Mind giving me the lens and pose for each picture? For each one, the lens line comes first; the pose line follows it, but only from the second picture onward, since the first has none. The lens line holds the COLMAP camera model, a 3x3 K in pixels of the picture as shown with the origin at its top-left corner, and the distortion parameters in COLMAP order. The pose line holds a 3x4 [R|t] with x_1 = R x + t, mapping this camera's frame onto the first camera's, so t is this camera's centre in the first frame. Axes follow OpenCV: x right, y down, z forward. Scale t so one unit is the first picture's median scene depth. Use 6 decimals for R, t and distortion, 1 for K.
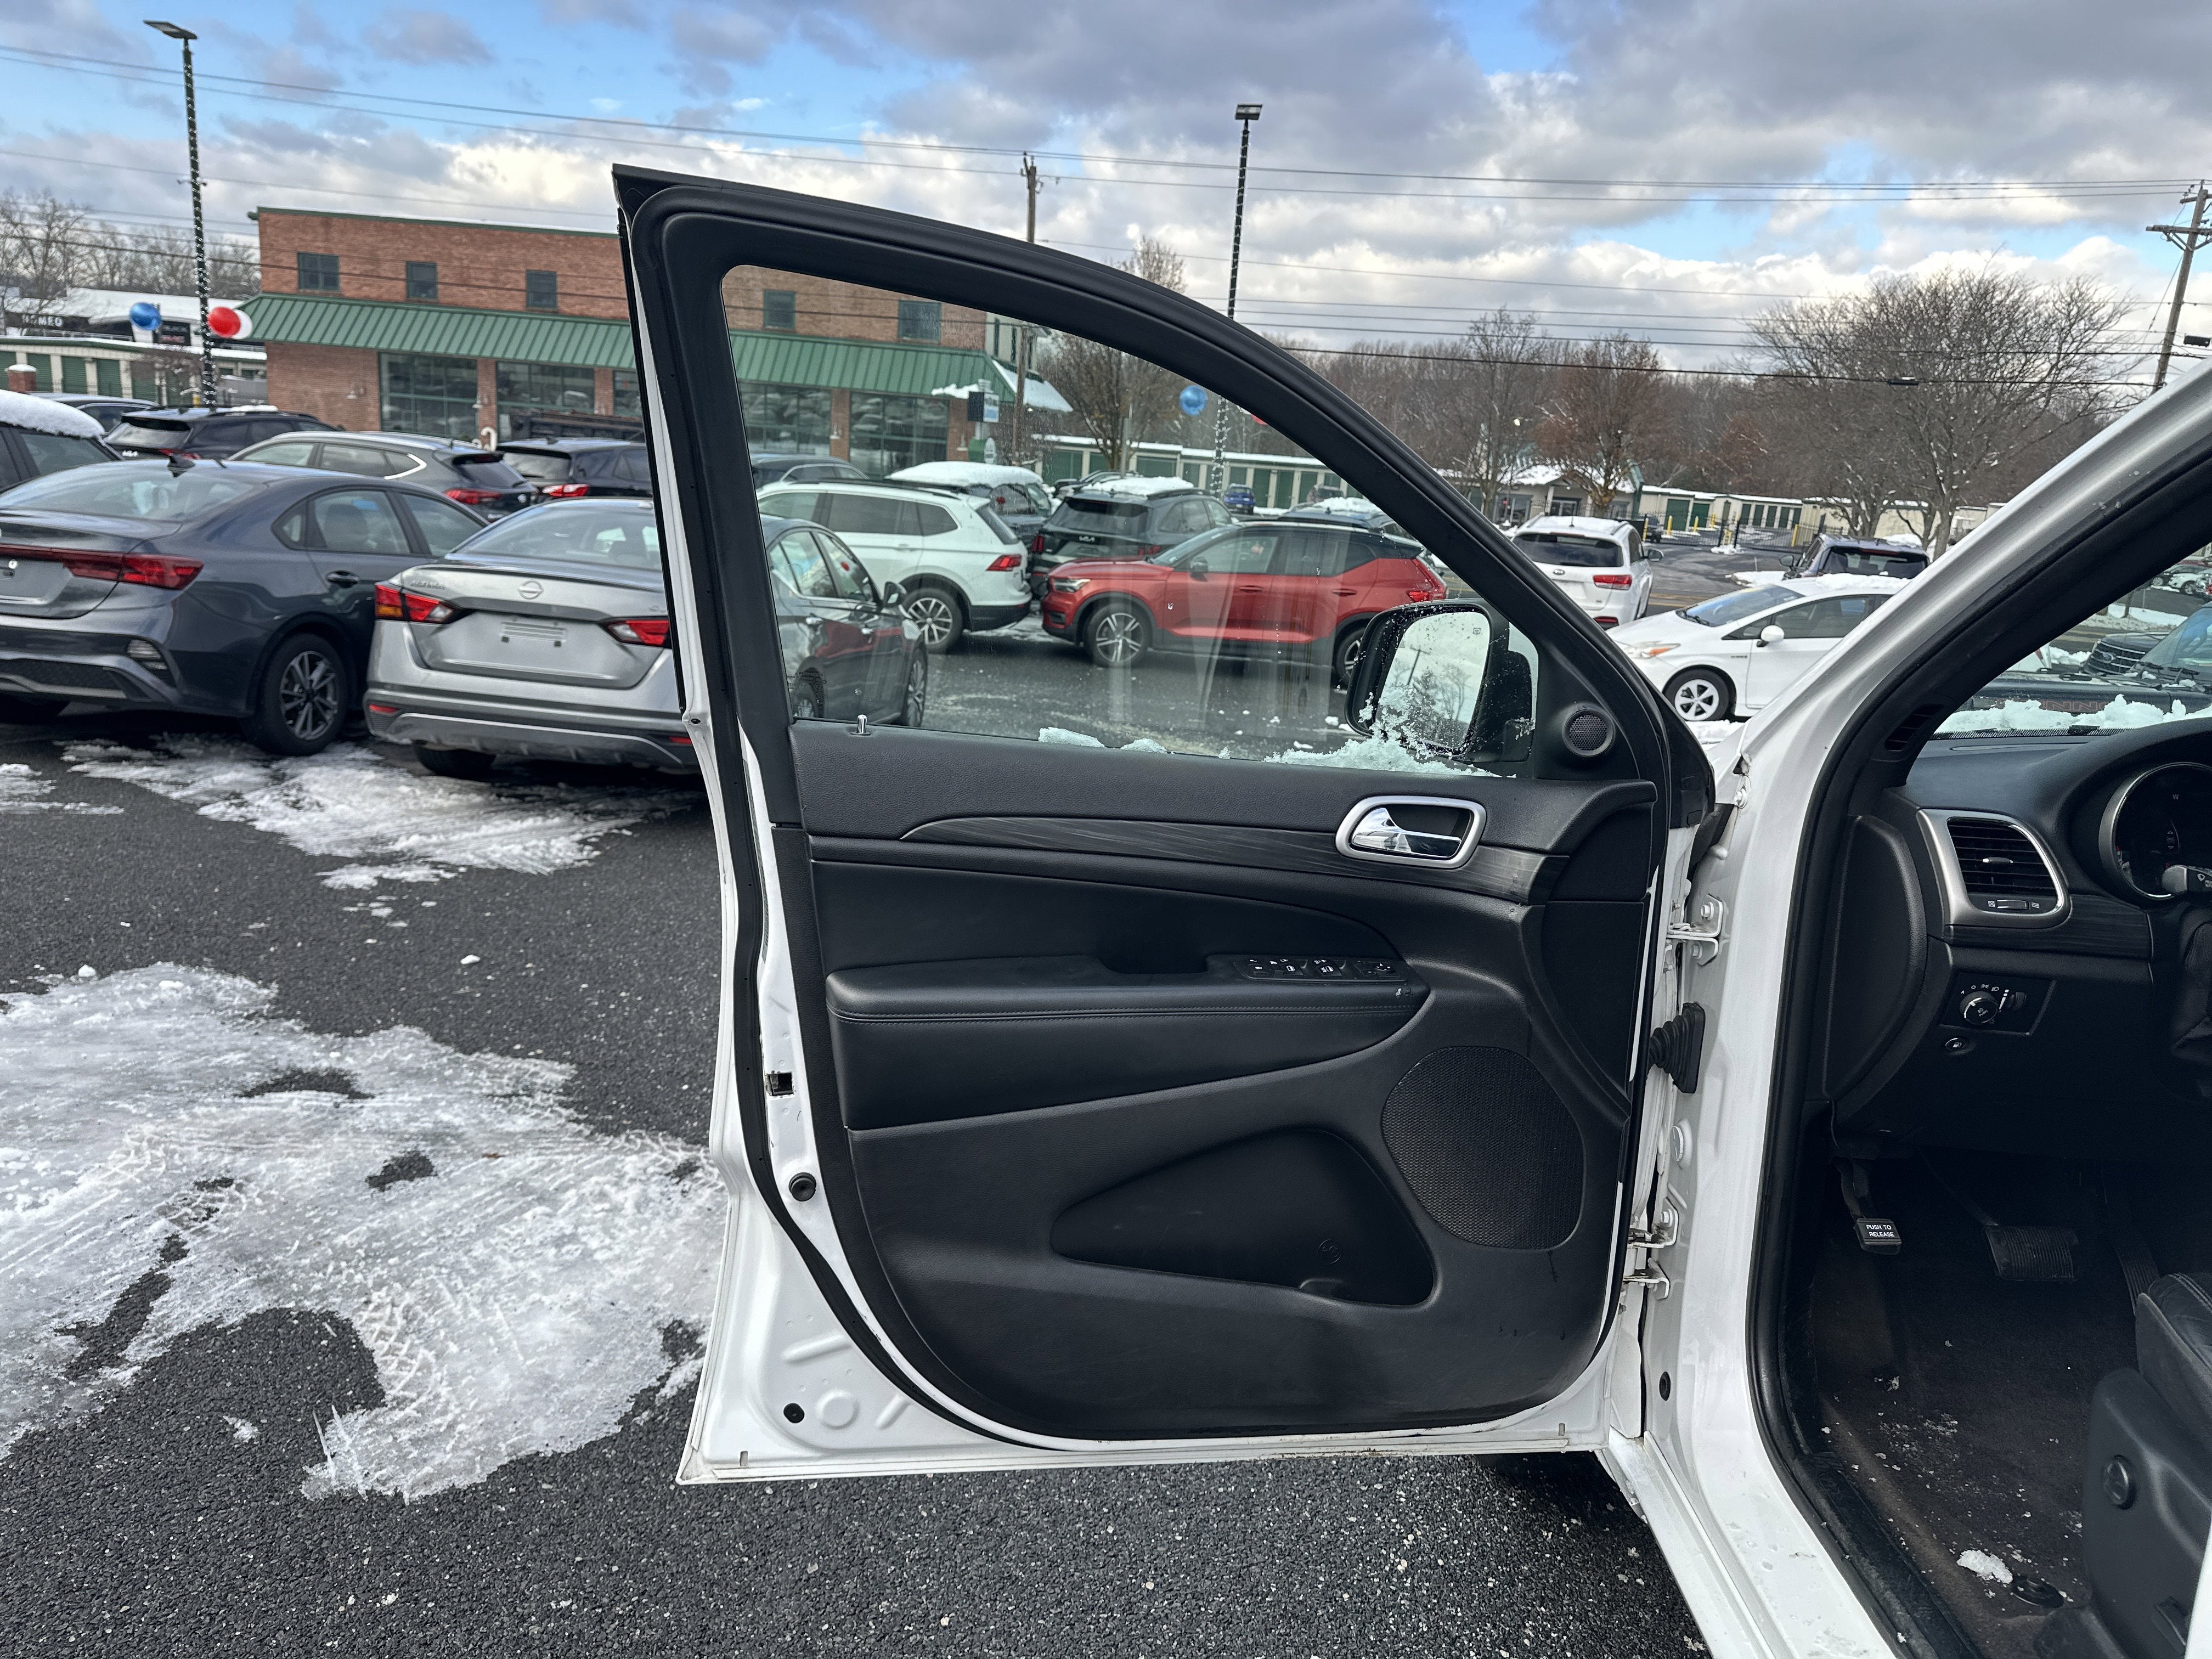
lens RADIAL K [[1531.5, 0, 1123.6], [0, 1531.5, 862.6], [0, 0, 1]] dist [0.063254, -0.079390]
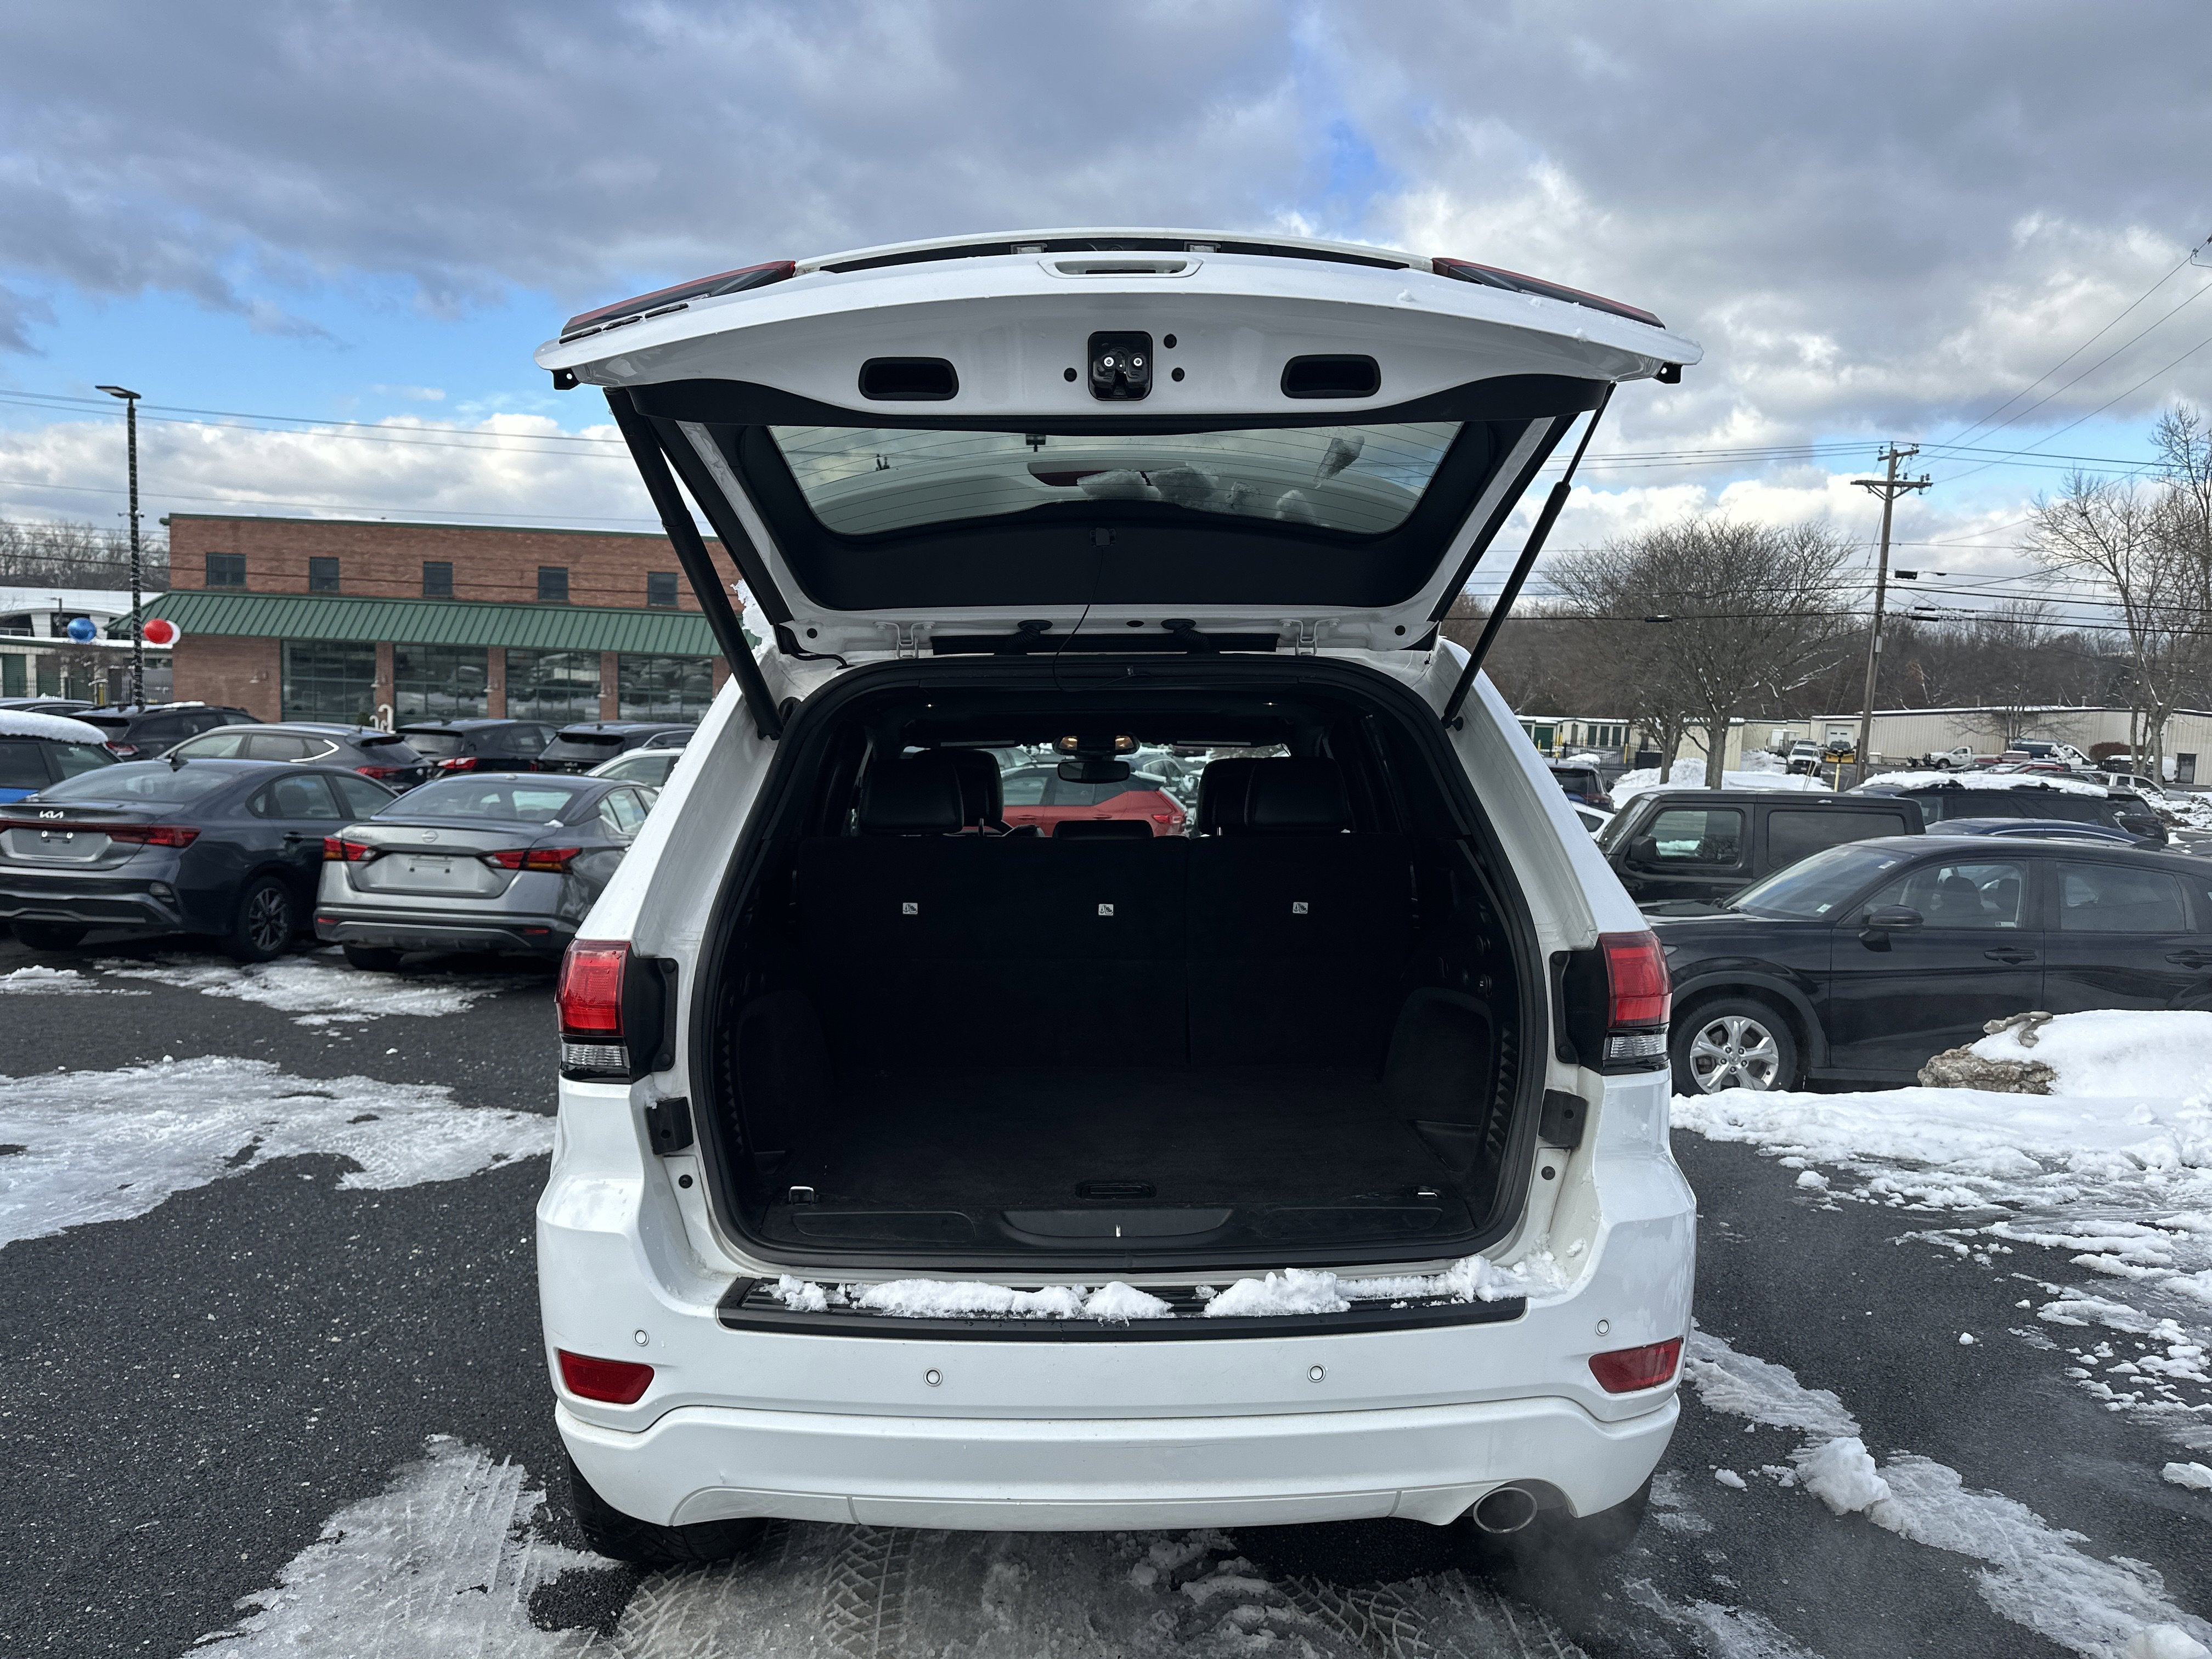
lens RADIAL K [[1576.2, 0, 1100.7], [0, 1576.2, 878.7], [0, 0, 1]] dist [0.064047, -0.082244]
pose [[0.998219, -0.043344, 0.040992, 0.061719], [0.048787, 0.988551, -0.142783, 0.035626], [-0.034334, 0.144528, 0.988905, -0.166549]]
